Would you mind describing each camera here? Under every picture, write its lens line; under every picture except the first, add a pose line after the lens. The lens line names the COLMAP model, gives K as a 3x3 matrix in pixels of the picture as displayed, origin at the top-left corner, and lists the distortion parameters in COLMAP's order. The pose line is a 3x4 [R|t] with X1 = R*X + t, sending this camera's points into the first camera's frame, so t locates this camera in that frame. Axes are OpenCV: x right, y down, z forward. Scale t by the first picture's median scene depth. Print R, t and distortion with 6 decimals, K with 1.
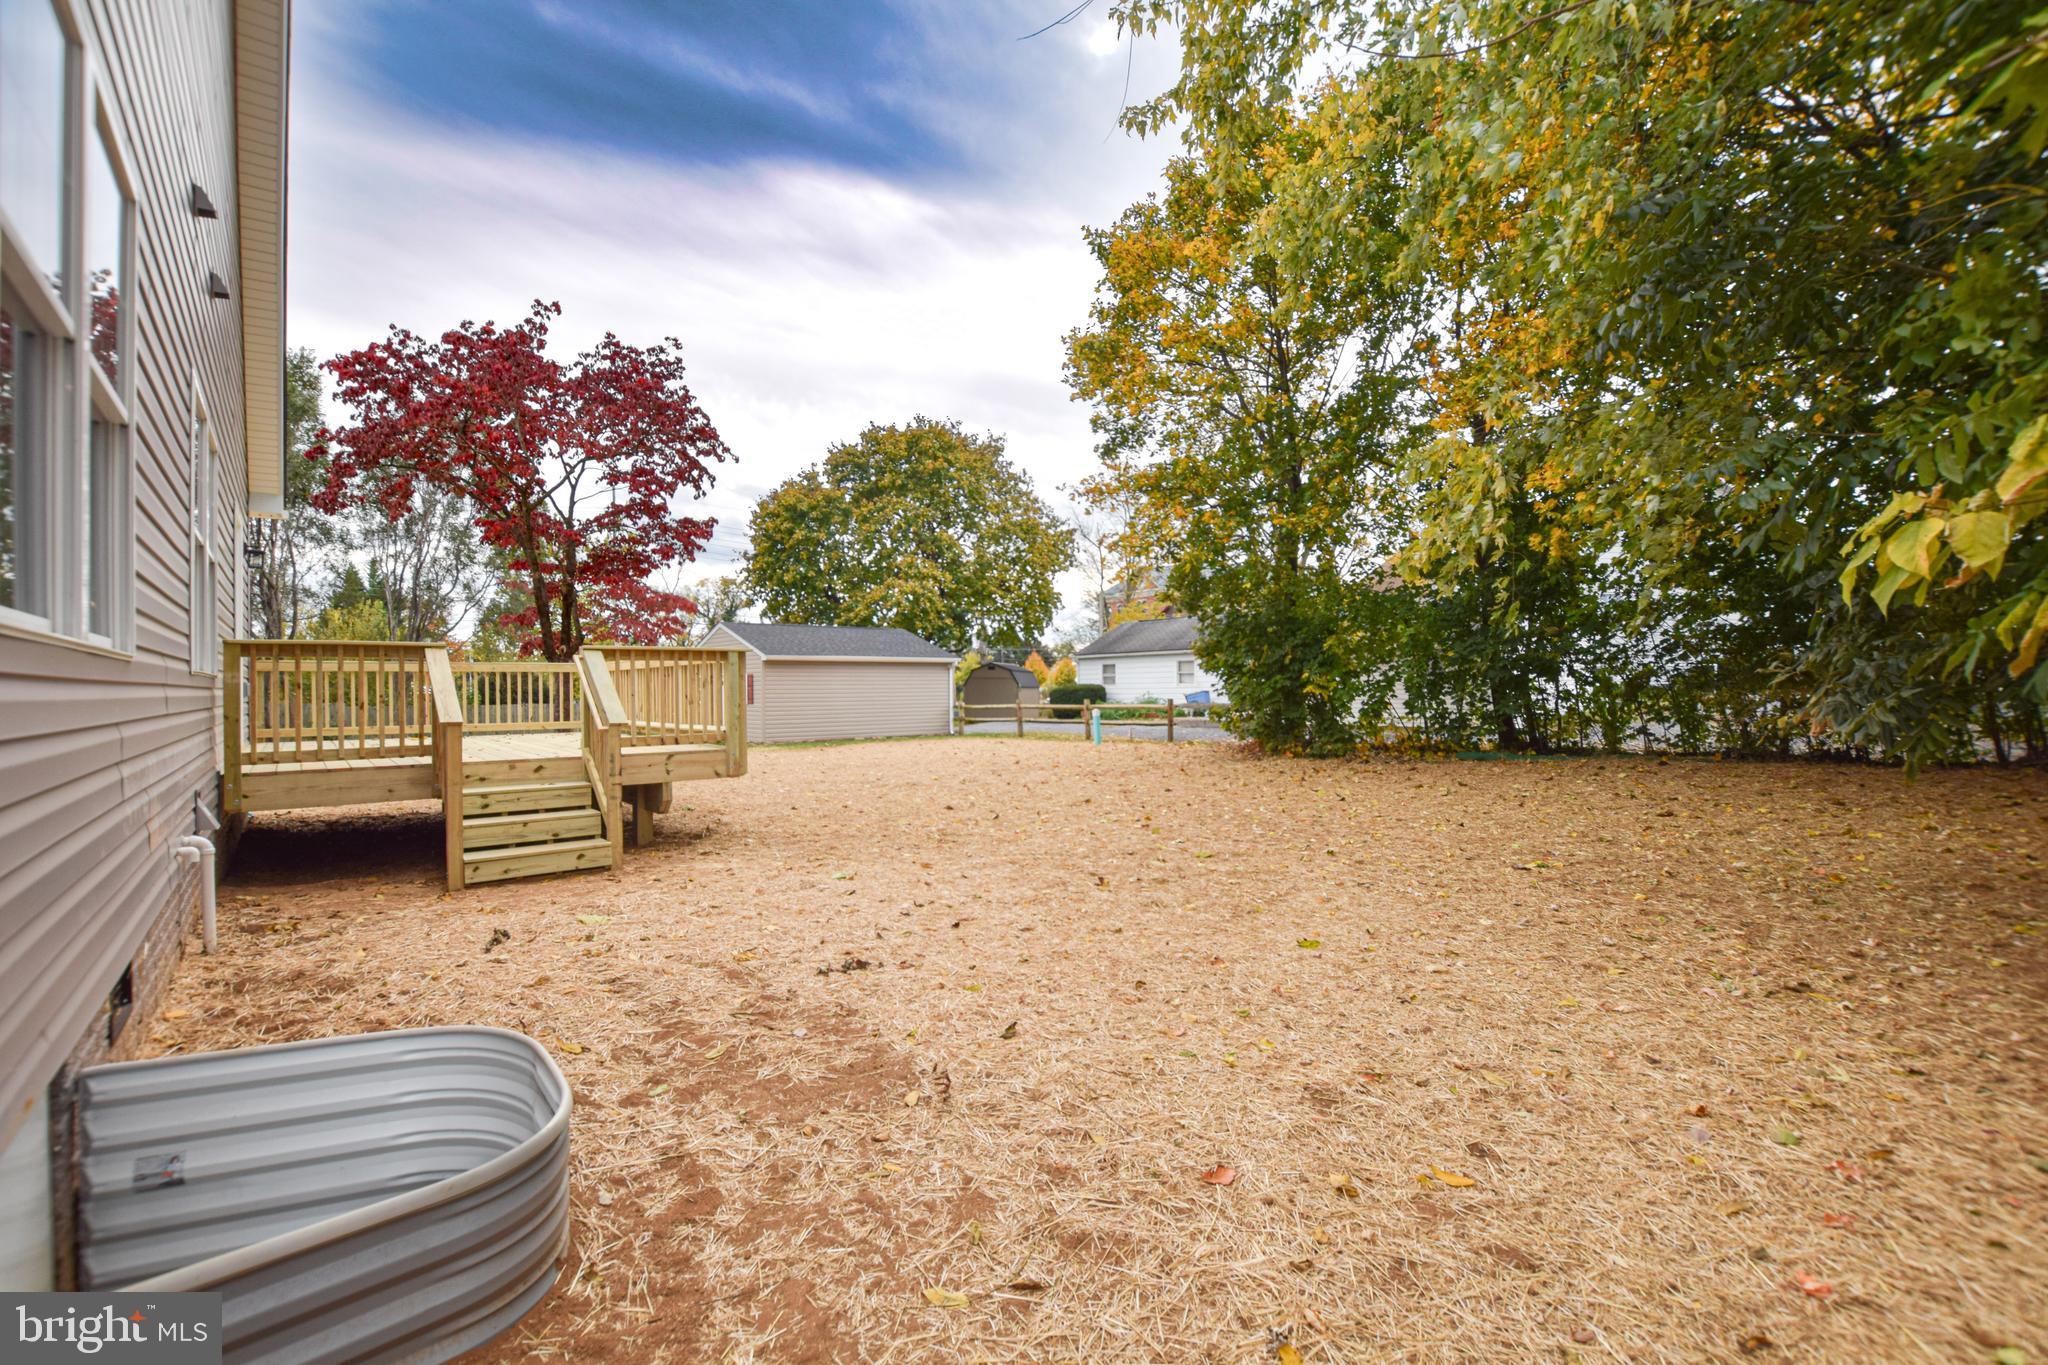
lens RADIAL K [[901.9, 0, 1028.5], [0, 901.9, 694.6], [0, 0, 1]] dist [-0.039370, 0.005387]
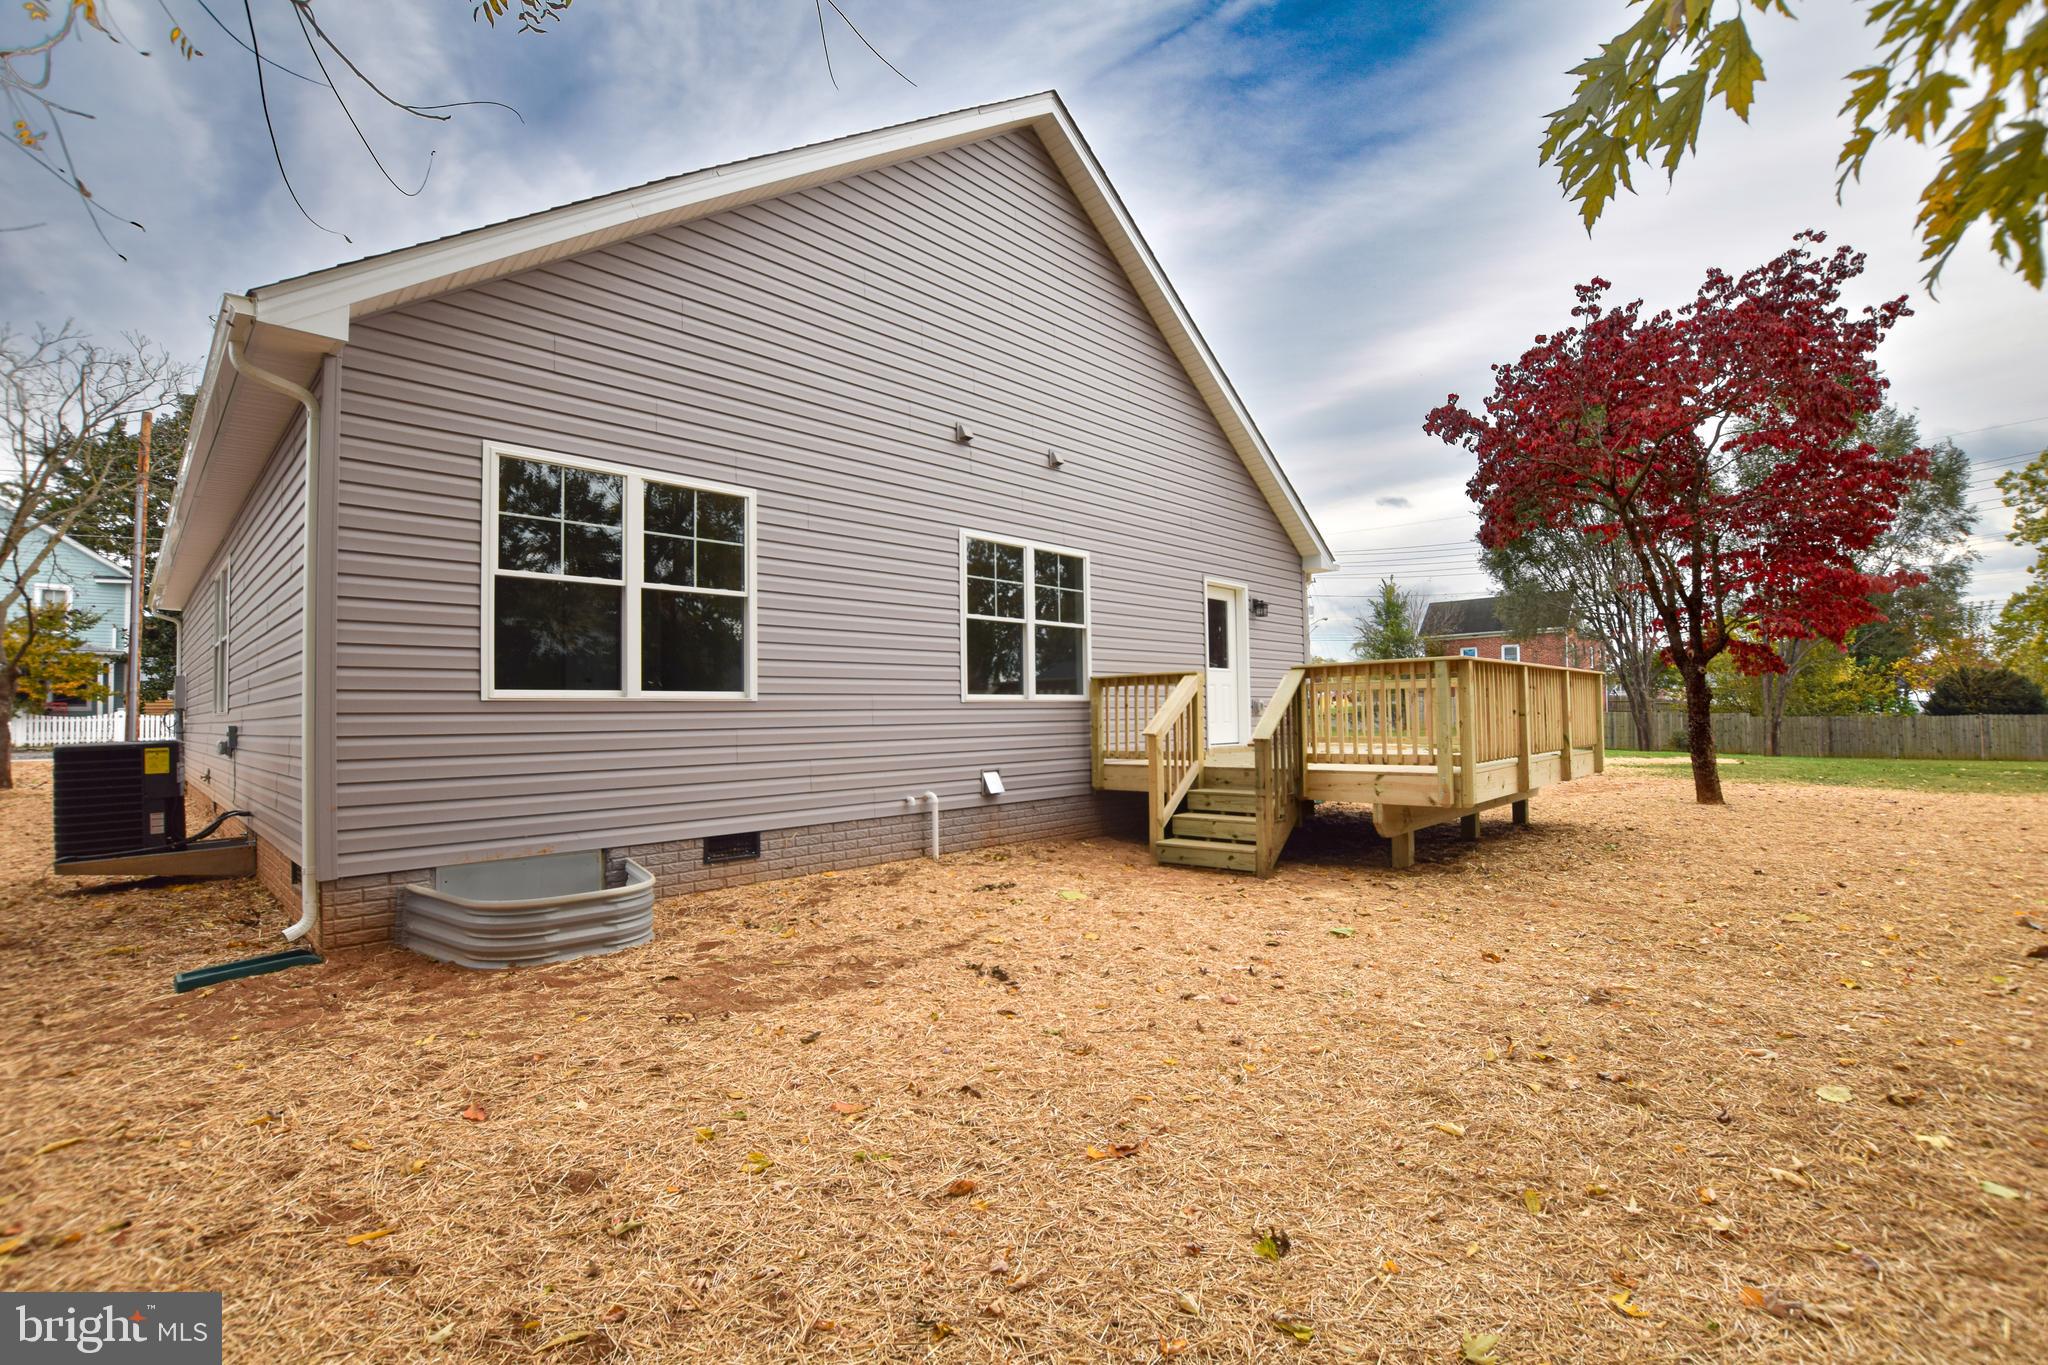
lens RADIAL K [[901.9, 0, 1027.2], [0, 901.9, 686.2], [0, 0, 1]] dist [-0.039370, 0.005387]
pose [[0.120814, -0.026457, -0.992323, 0.393188], [0.006935, 0.999643, -0.025808, -0.002918], [0.992651, -0.003764, 0.120954, 0.414666]]
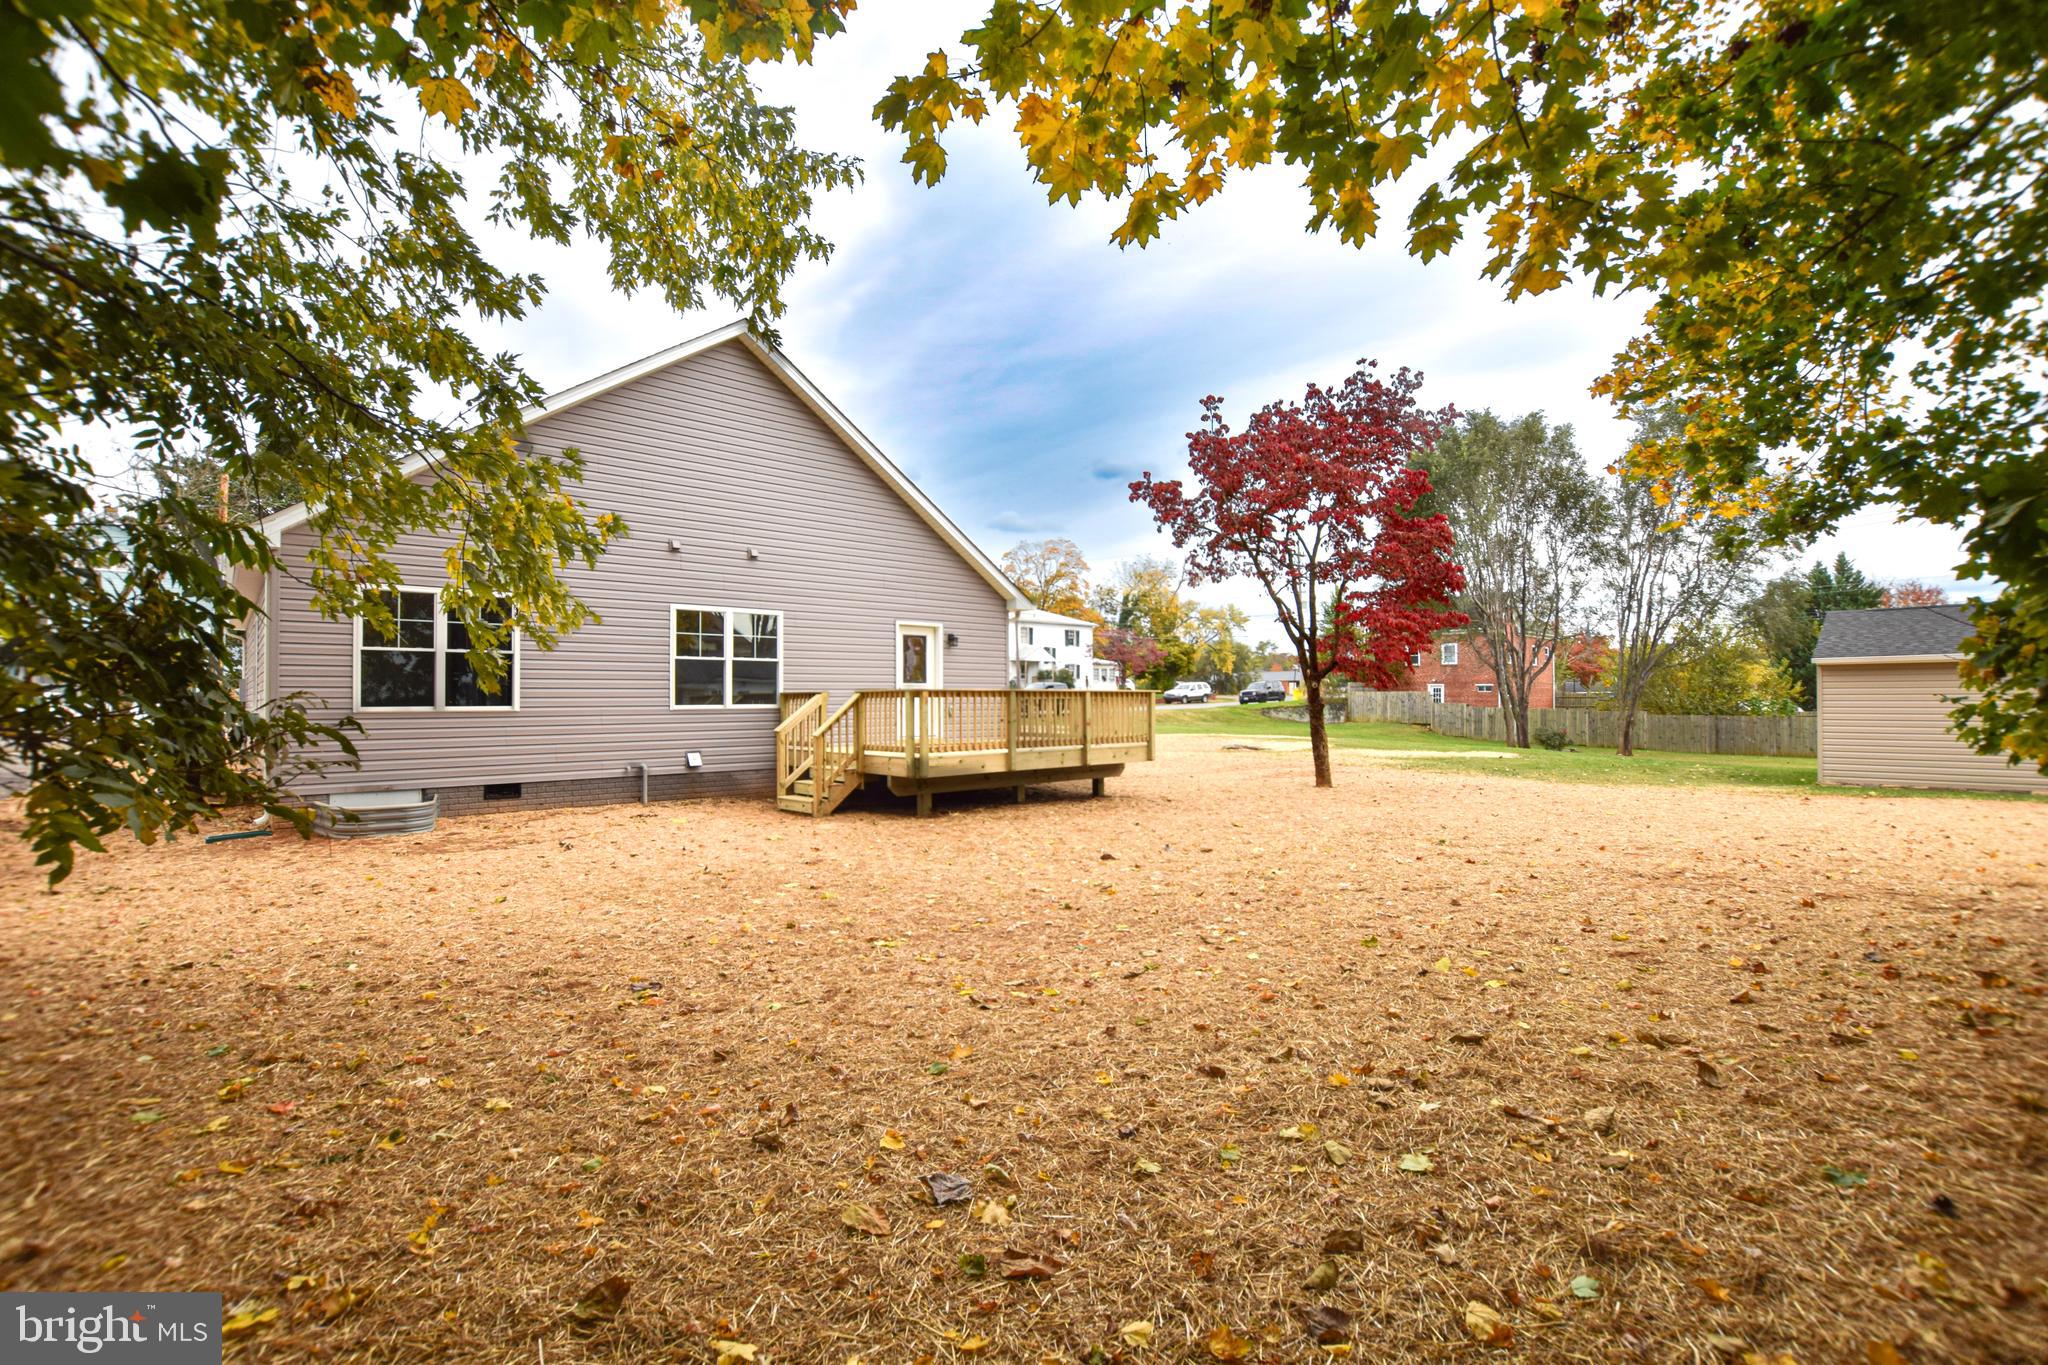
lens RADIAL K [[901.9, 0, 1024.5], [0, 901.9, 683.8], [0, 0, 1]] dist [-0.039370, 0.005387]
pose [[0.052910, -0.012336, -0.998523, 0.922241], [-0.002401, 0.999919, -0.012480, -0.032758], [0.998596, 0.003058, 0.052876, 0.895233]]
